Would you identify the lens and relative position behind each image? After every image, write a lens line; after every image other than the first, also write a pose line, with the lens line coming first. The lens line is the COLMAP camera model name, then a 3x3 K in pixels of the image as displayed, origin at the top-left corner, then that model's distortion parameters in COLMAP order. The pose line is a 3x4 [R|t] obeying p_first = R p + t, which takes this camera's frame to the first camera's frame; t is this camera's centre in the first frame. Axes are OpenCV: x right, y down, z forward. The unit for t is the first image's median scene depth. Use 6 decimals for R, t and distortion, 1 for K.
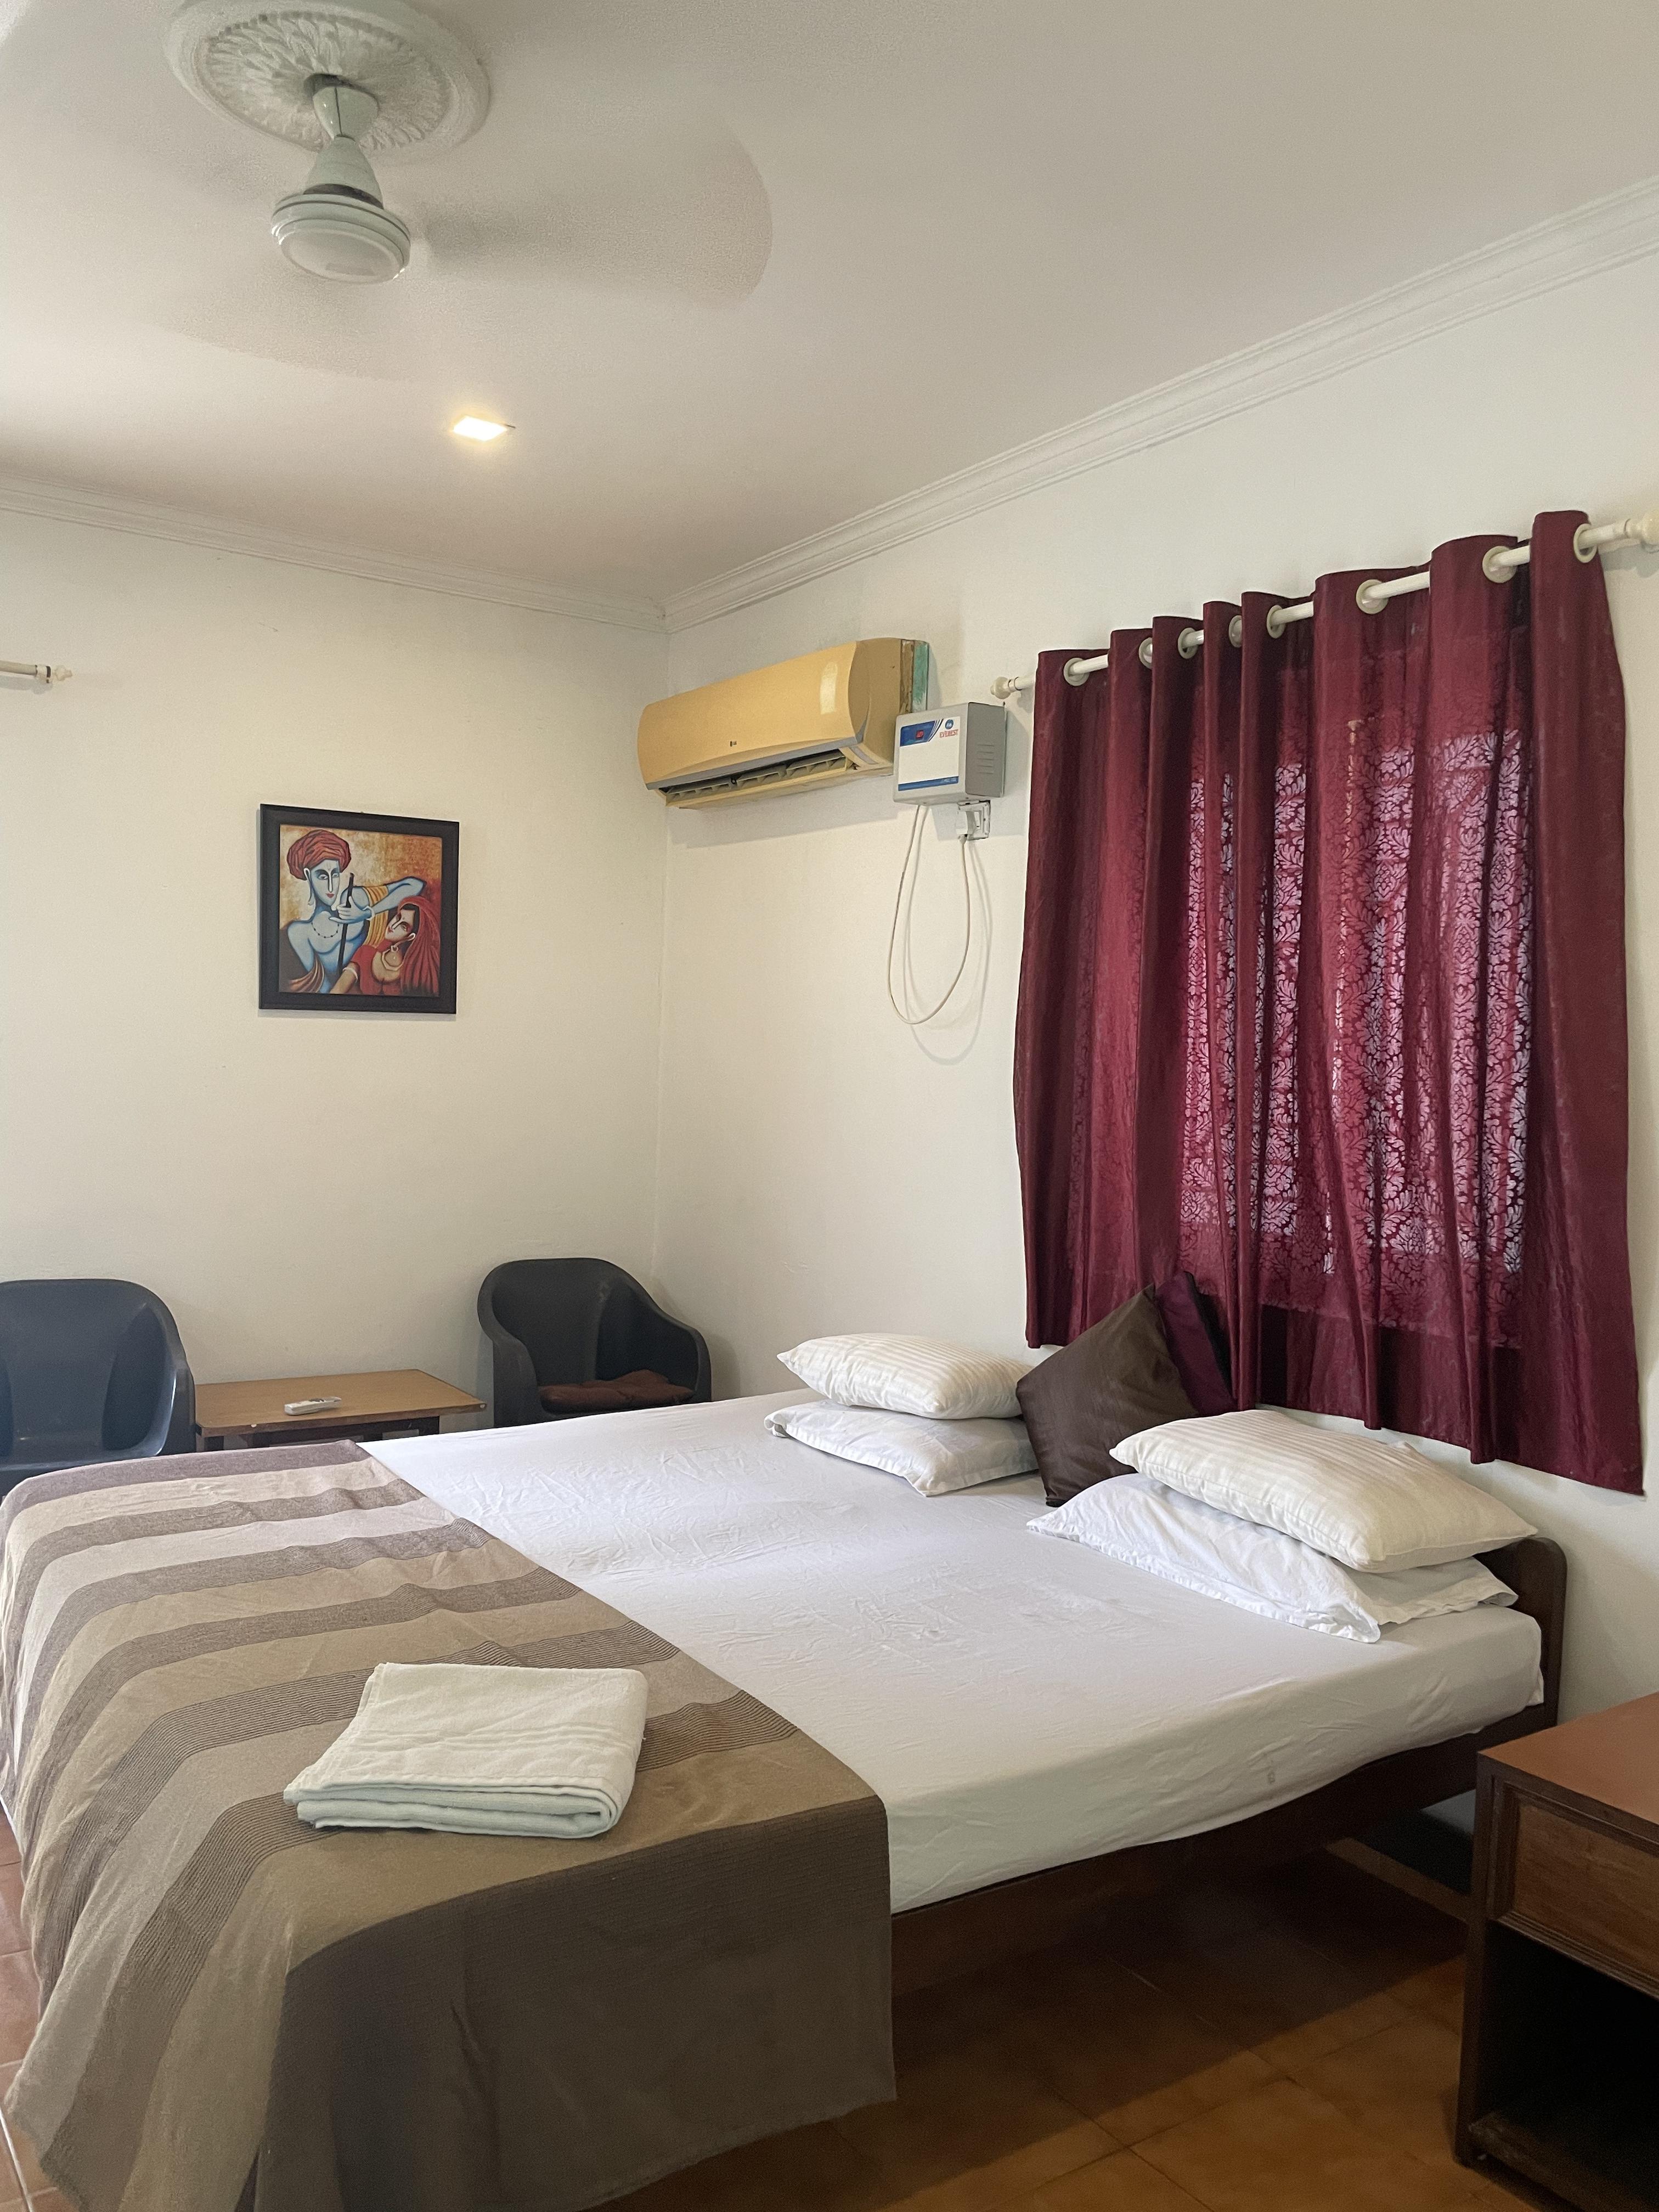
lens RADIAL K [[1692.0, 0, 827.6], [0, 1692.0, 1104.6], [0, 0, 1]] dist [0.001778, -0.000159]
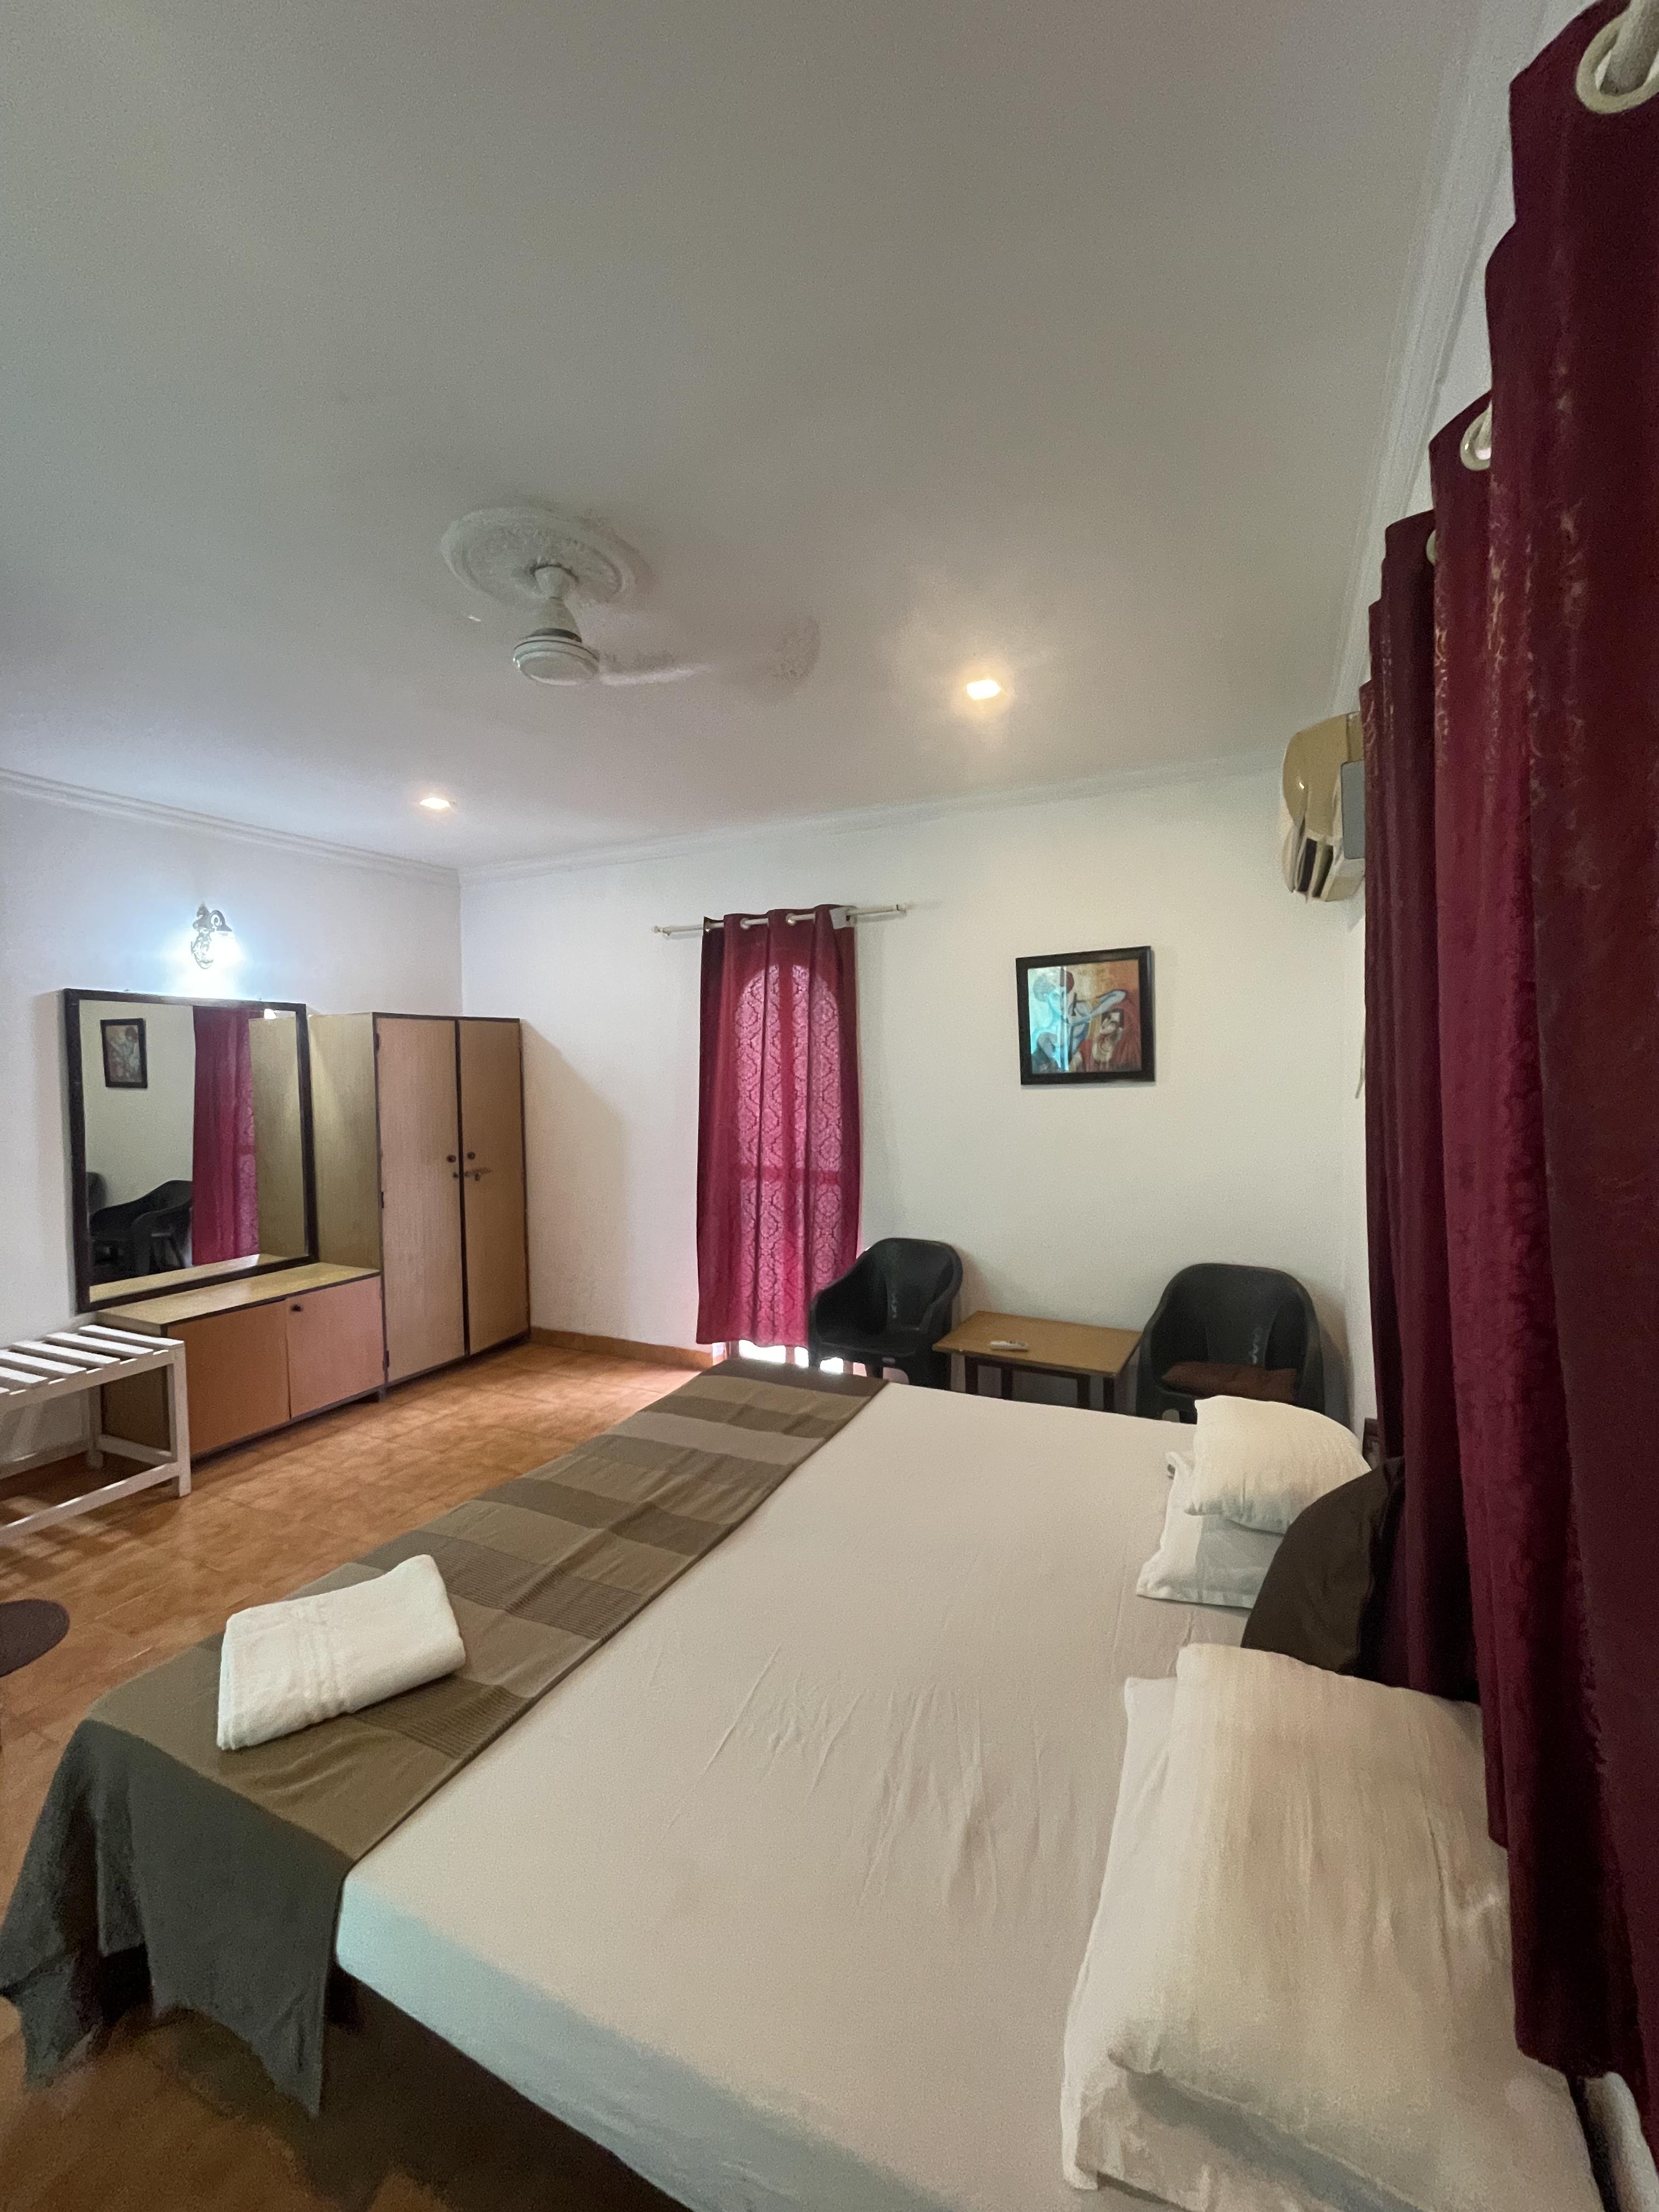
lens RADIAL K [[895.2, 0, 826.9], [0, 895.2, 1071.5], [0, 0, 1]] dist [-0.000900, -0.000040]
pose [[0.501886, -0.043871, -0.863820, 0.295644], [0.010201, 0.998944, -0.044807, -0.032623], [0.864874, 0.013676, 0.501803, 0.405397]]
